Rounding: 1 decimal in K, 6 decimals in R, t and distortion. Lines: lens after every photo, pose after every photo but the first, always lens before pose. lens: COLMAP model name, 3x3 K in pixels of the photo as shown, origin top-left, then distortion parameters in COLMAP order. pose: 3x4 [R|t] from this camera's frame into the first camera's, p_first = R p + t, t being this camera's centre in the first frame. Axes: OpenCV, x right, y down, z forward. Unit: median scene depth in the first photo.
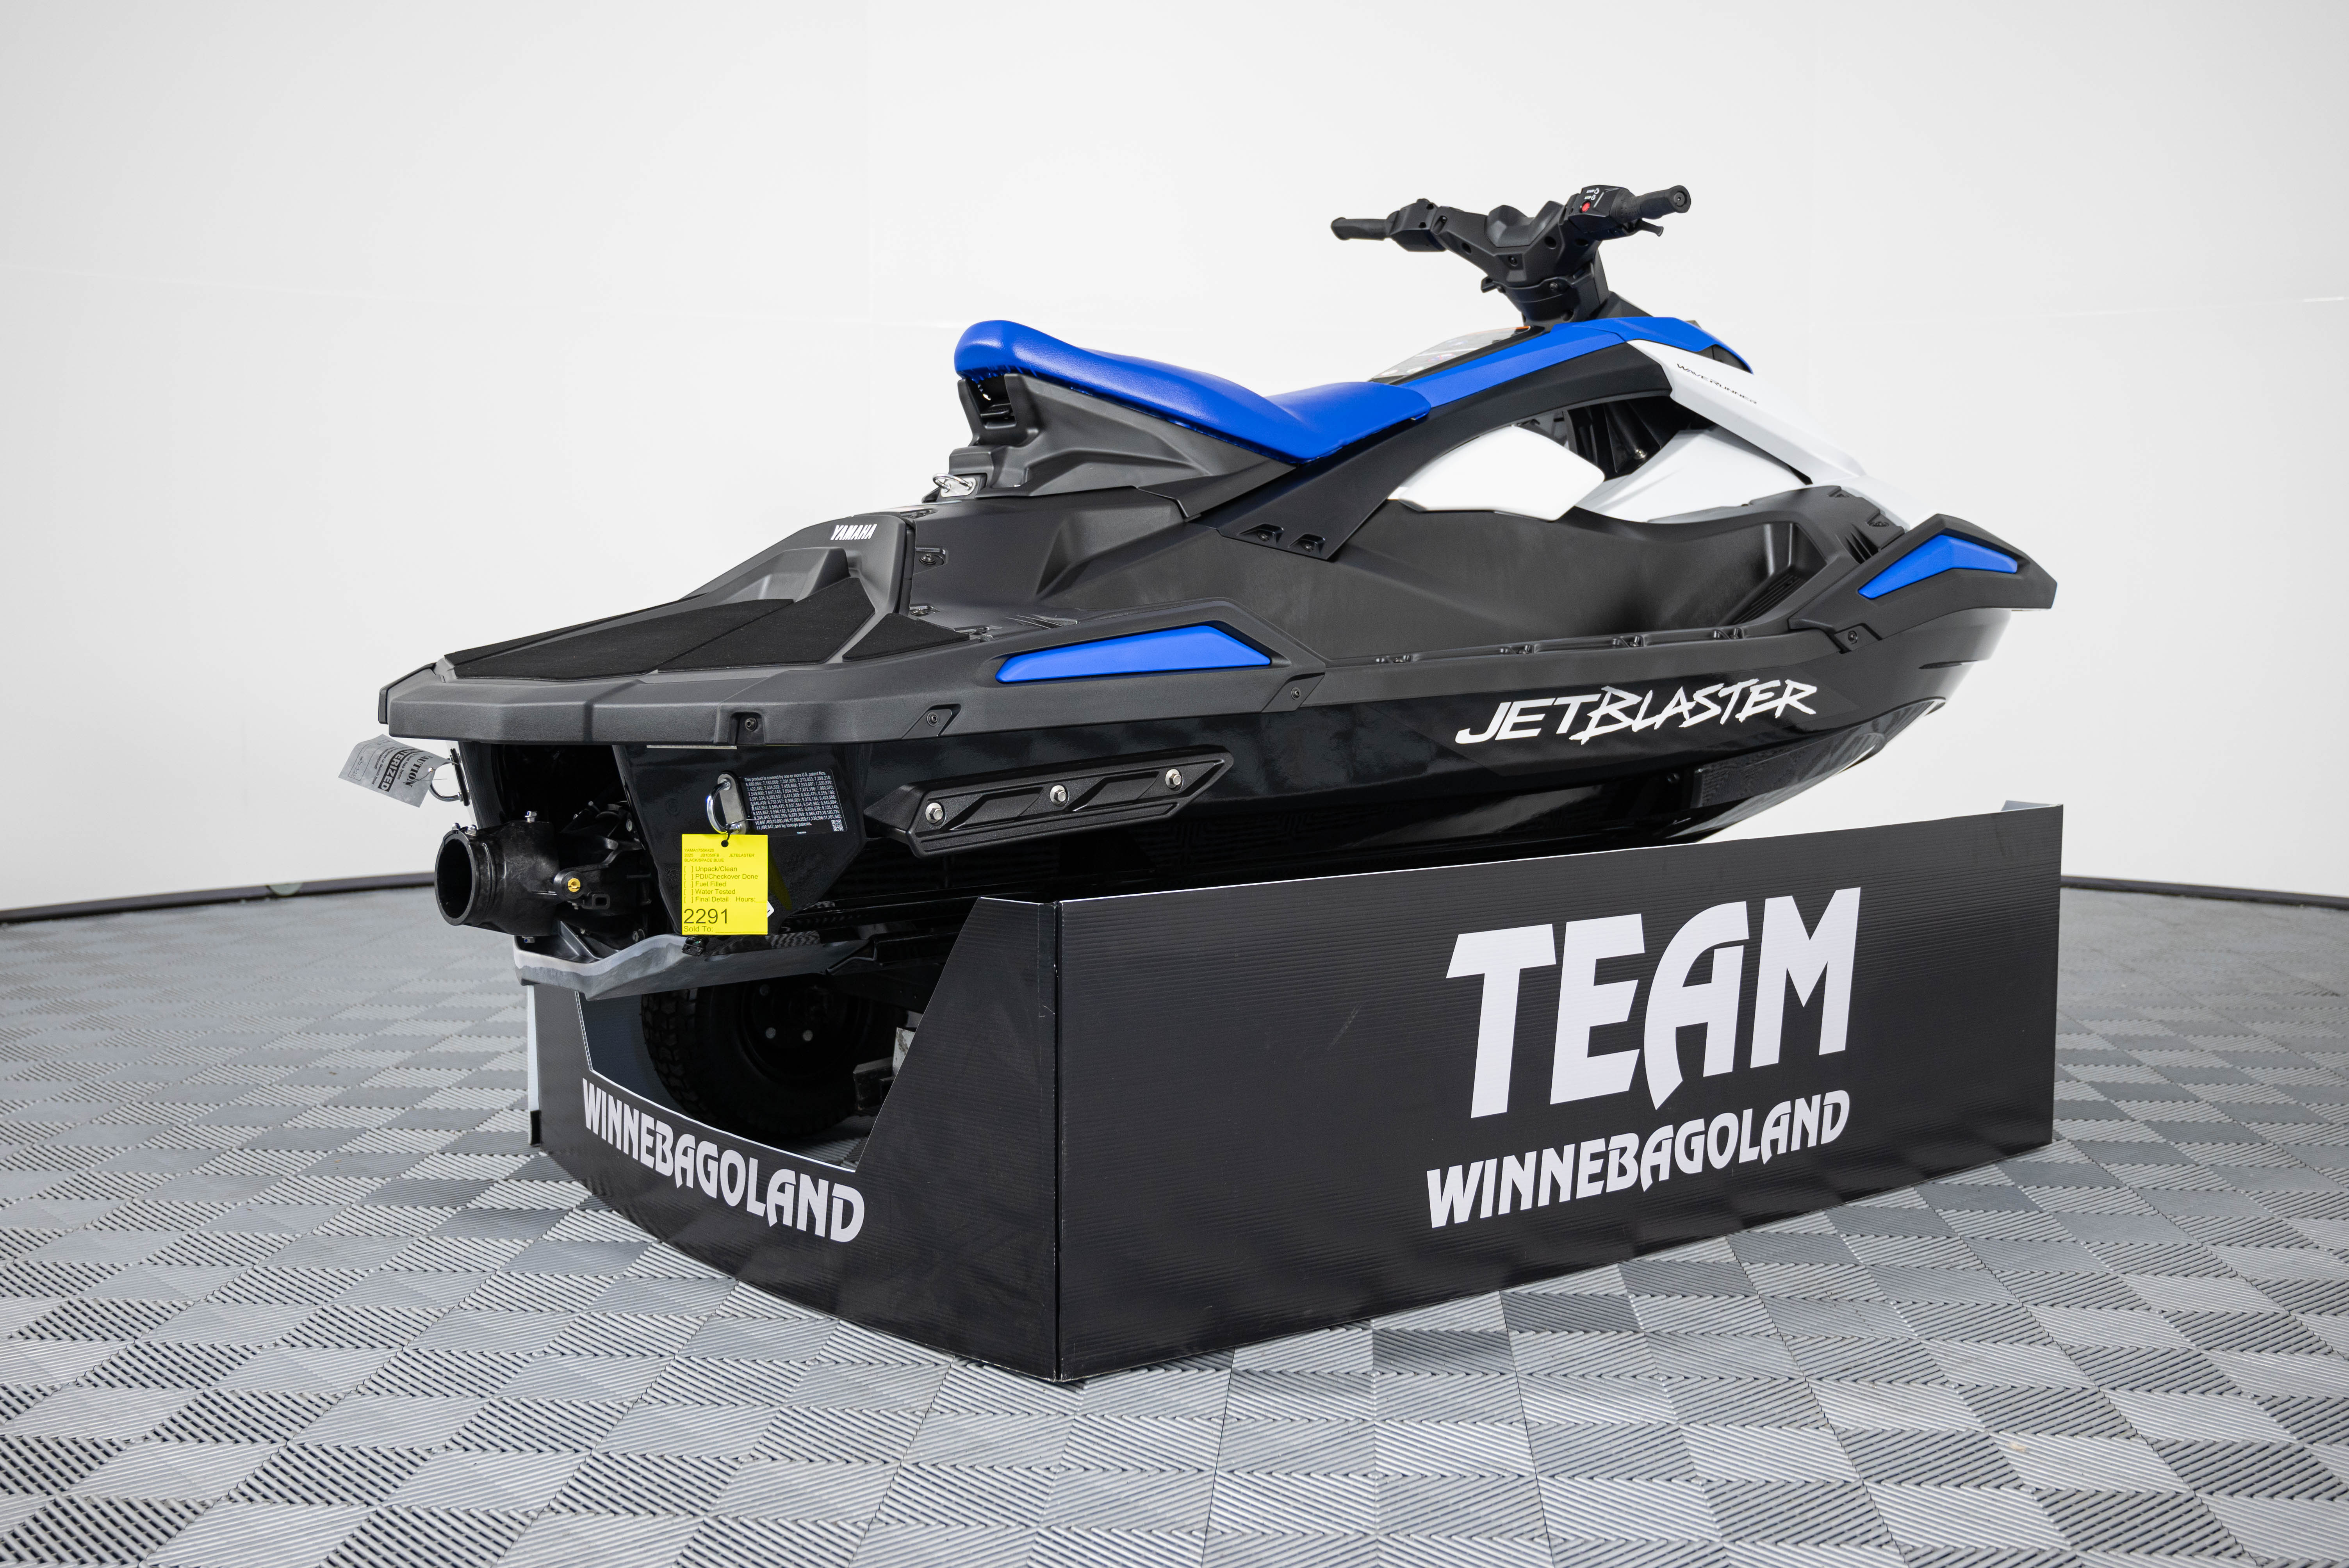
lens RADIAL K [[2475.1, 0, 1174.5], [0, 2475.1, 784.0], [0, 0, 1]] dist [0.003961, -0.009647]
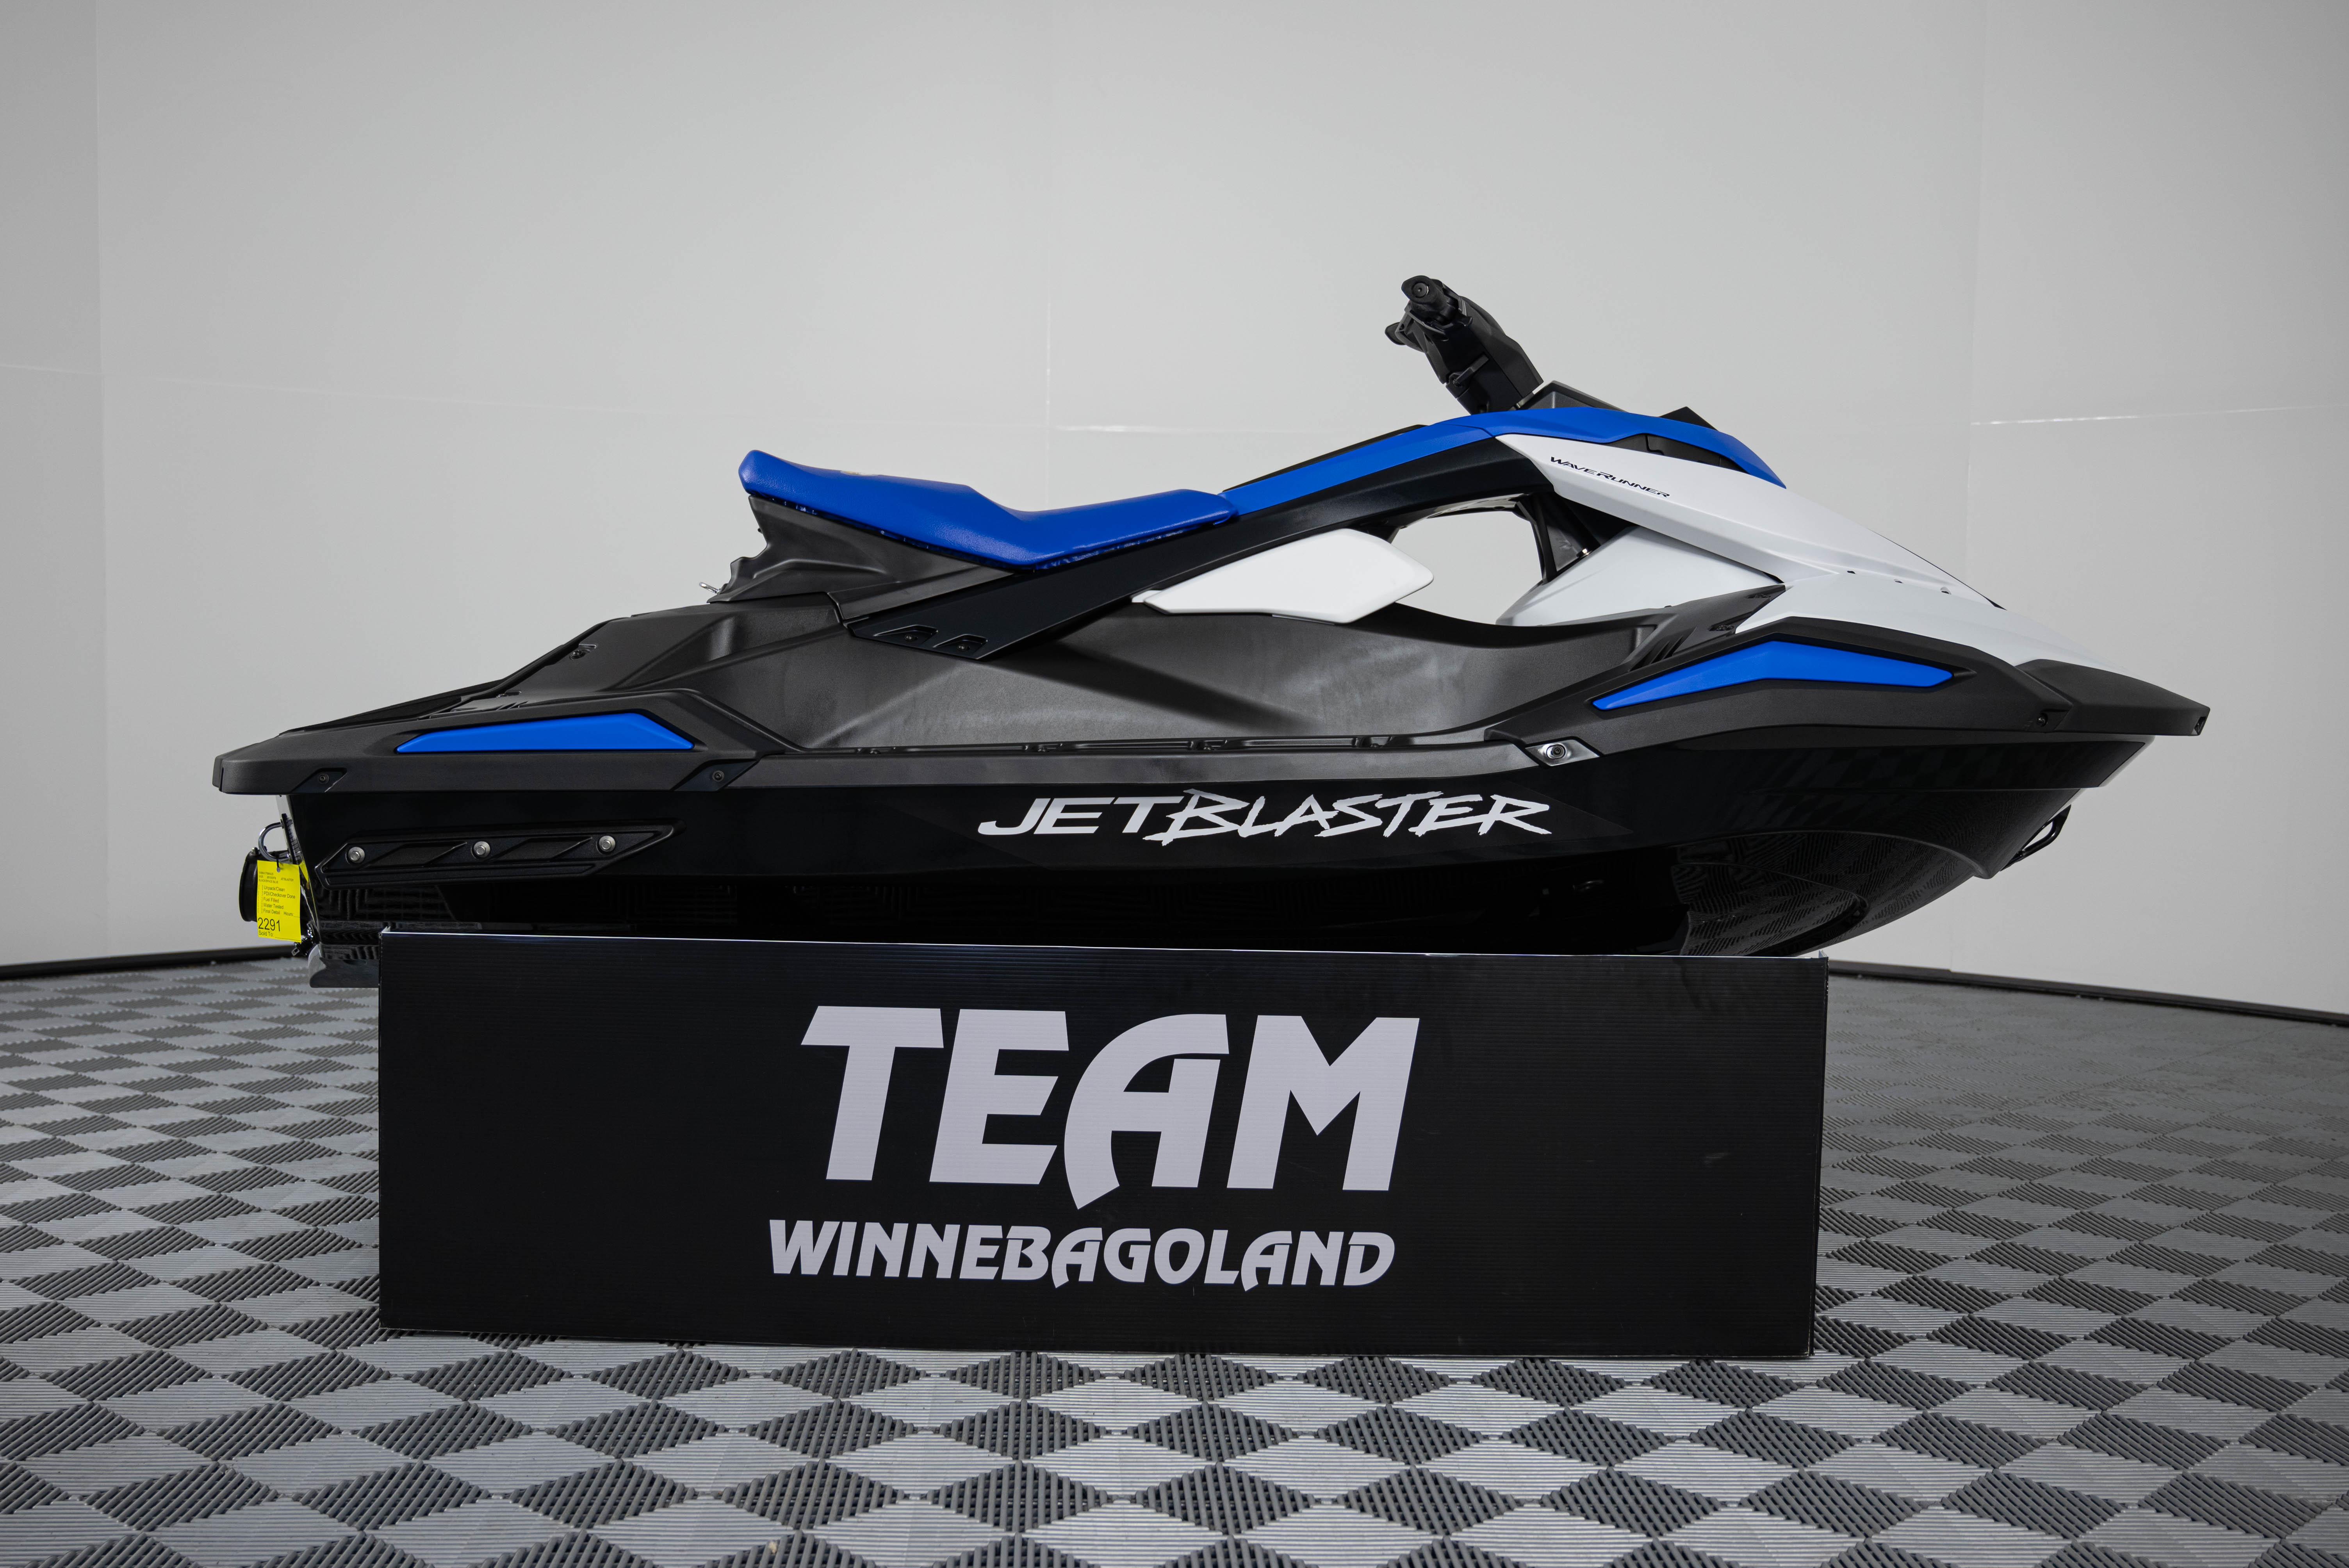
lens RADIAL K [[2475.1, 0, 1174.5], [0, 2475.1, 784.0], [0, 0, 1]] dist [0.003961, -0.009647]
pose [[0.787676, 0.044659, -0.614469, 0.805877], [-0.067316, 0.997637, -0.013783, -0.028164], [0.612402, 0.052220, 0.788820, 0.215789]]
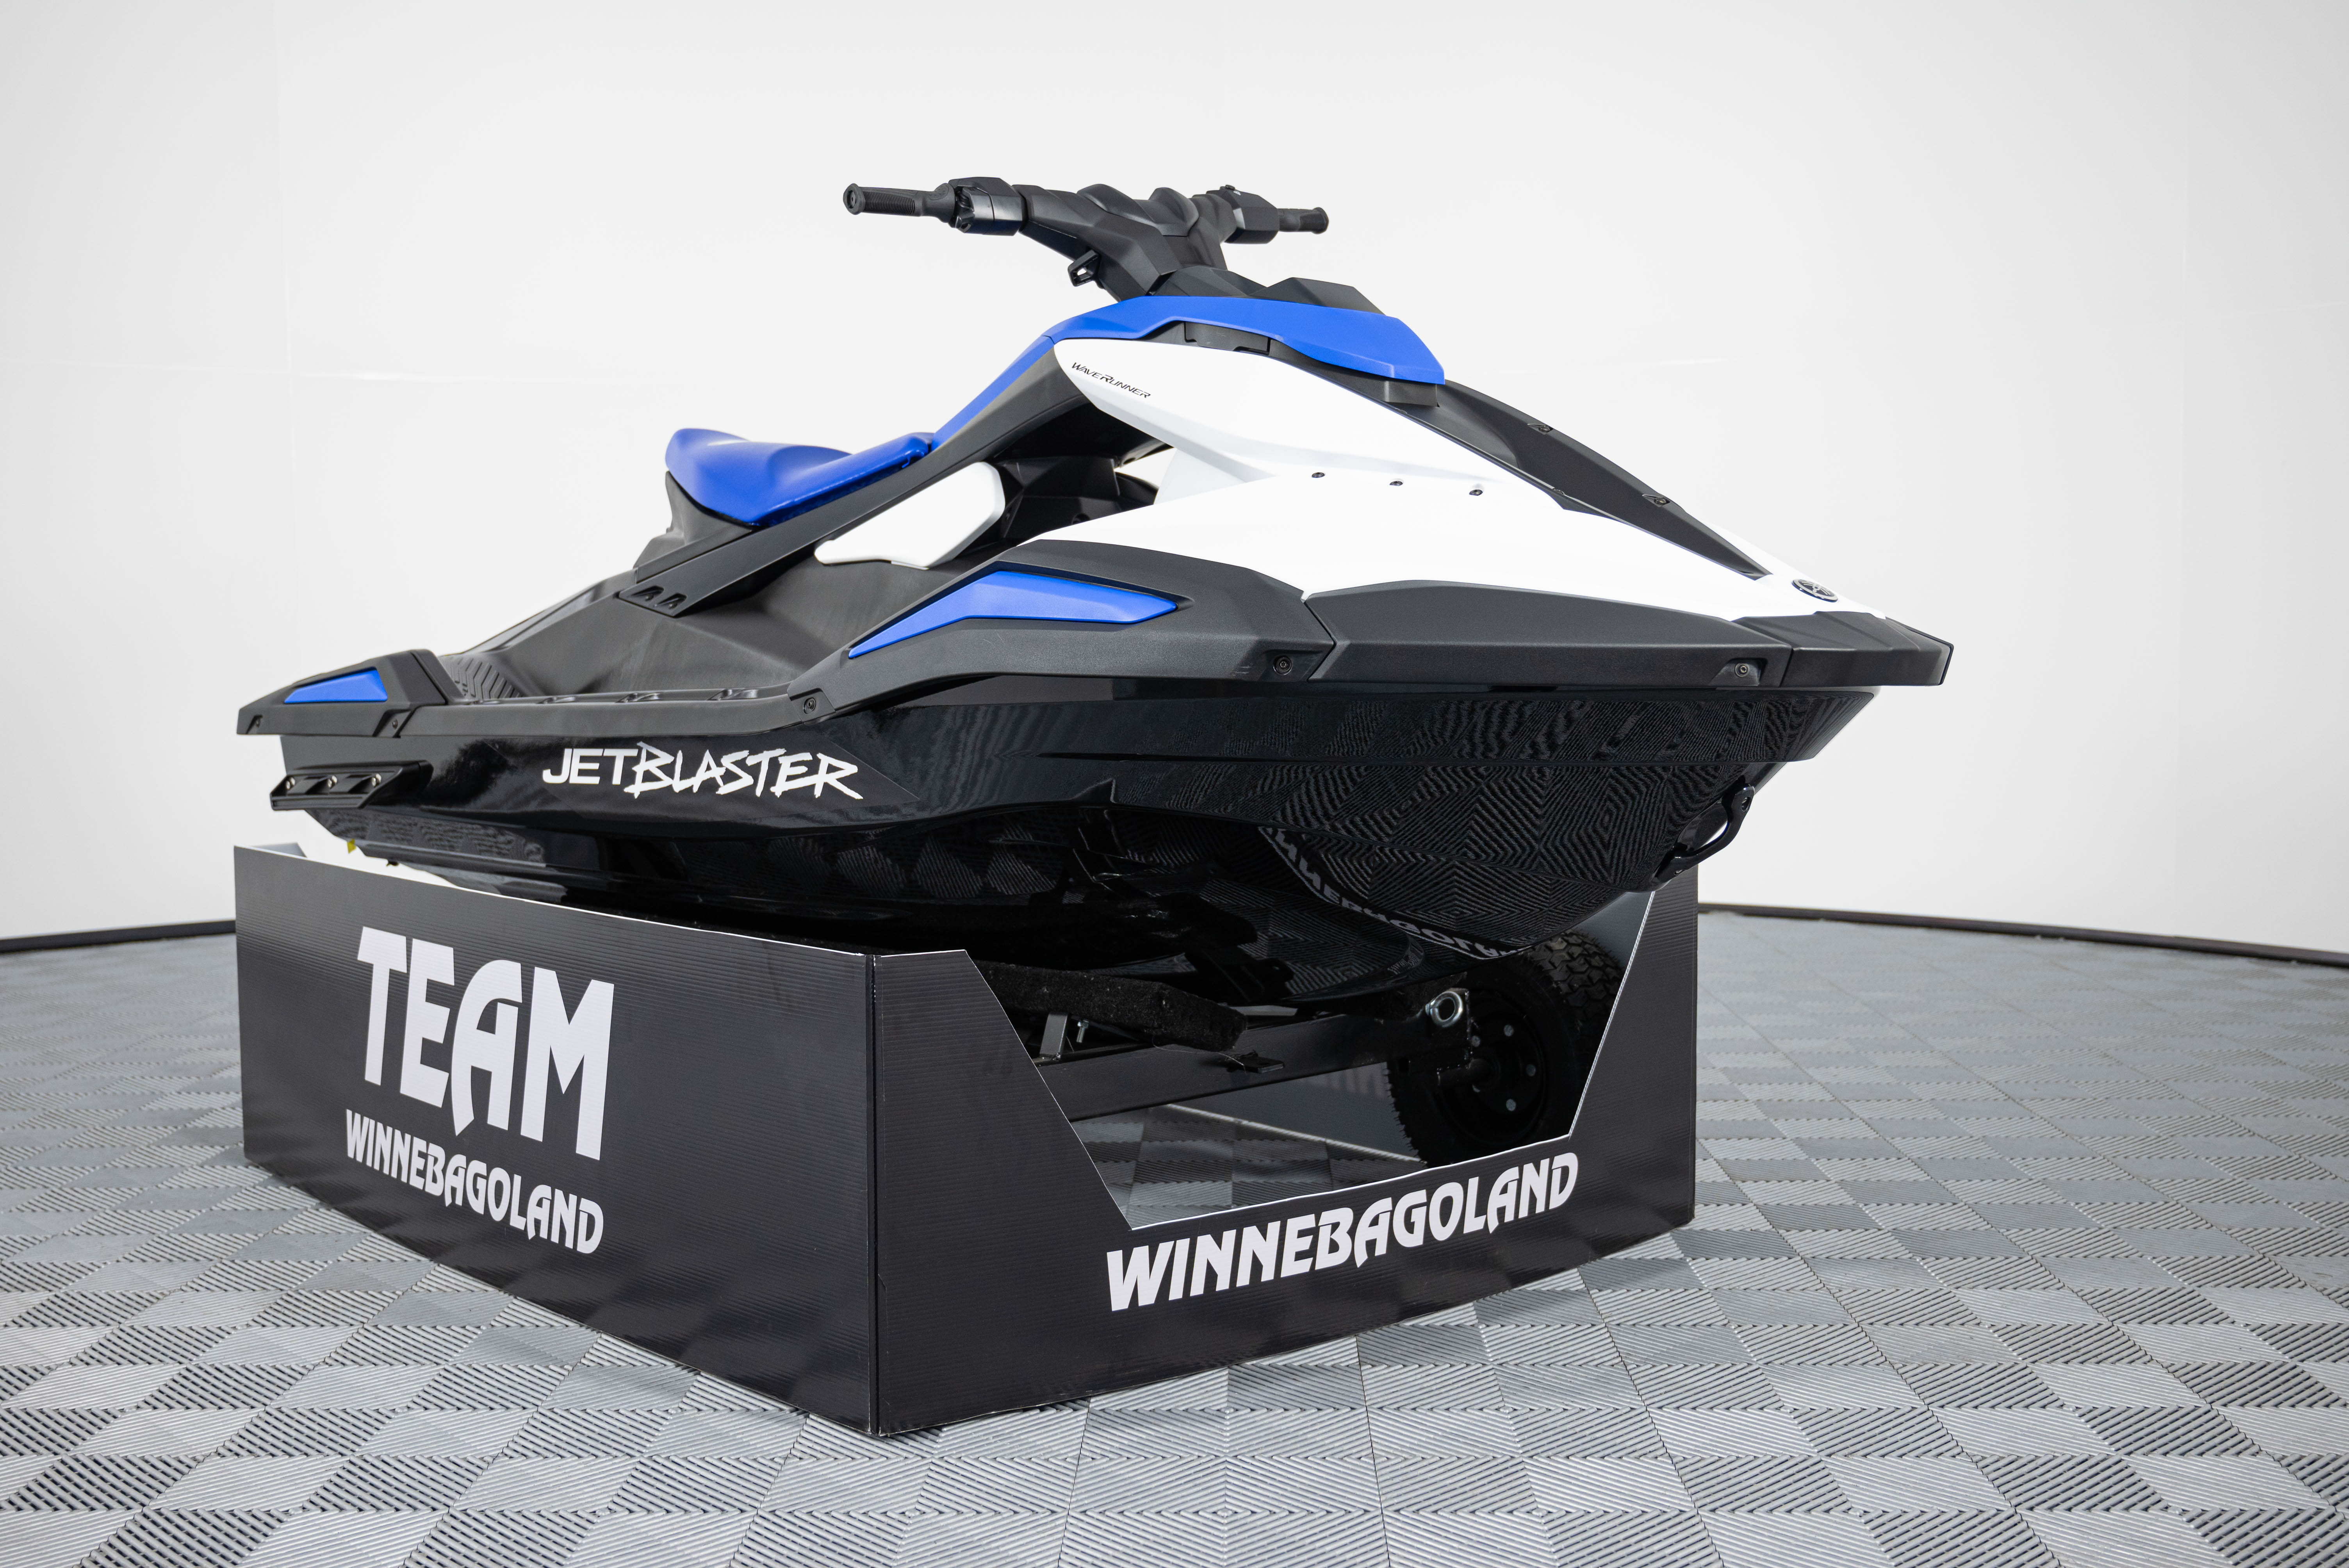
lens RADIAL K [[2475.1, 0, 1174.5], [0, 2475.1, 784.0], [0, 0, 1]] dist [0.003961, -0.009647]
pose [[0.041748, 0.065720, -0.996964, 1.213544], [-0.072083, 0.995432, 0.062601, -0.103589], [0.996525, 0.069250, 0.046295, 1.205028]]
